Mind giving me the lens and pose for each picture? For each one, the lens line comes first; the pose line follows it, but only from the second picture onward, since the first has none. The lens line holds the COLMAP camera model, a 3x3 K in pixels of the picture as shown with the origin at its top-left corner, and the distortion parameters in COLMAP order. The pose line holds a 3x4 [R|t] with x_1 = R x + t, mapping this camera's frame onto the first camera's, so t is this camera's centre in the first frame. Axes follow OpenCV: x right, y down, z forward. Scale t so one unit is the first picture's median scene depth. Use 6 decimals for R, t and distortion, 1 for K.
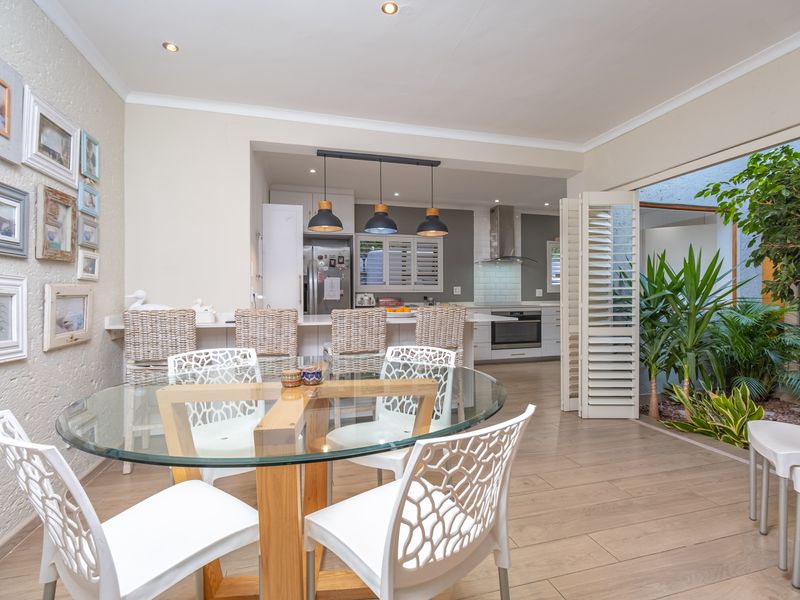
lens RADIAL K [[379.5, 0, 399.1], [0, 379.5, 294.5], [0, 0, 1]] dist [-0.002312, -0.000164]
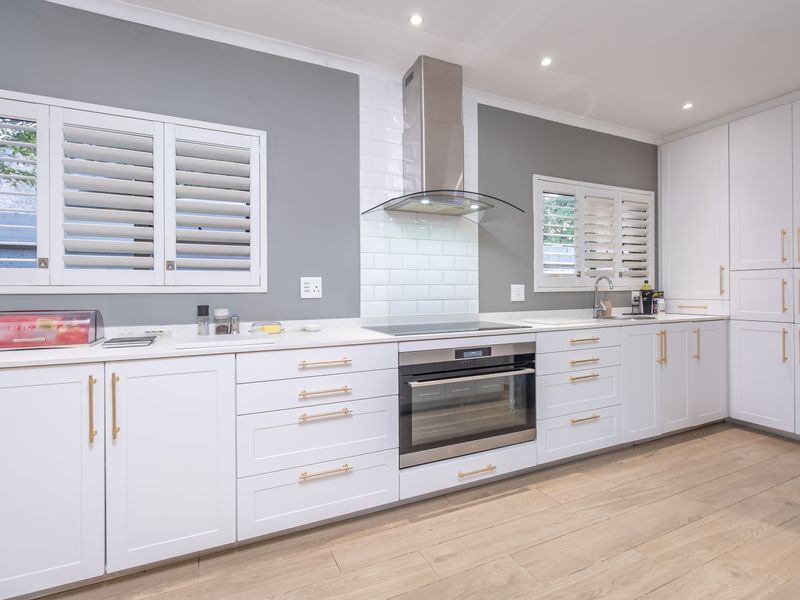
lens RADIAL K [[379.5, 0, 399.6], [0, 379.5, 295.3], [0, 0, 1]] dist [-0.002312, -0.000164]
pose [[0.987687, -0.003774, 0.156399, 0.182698], [0.002022, 0.999933, 0.011364, -0.007173], [-0.156431, -0.010908, 0.987629, 0.644536]]
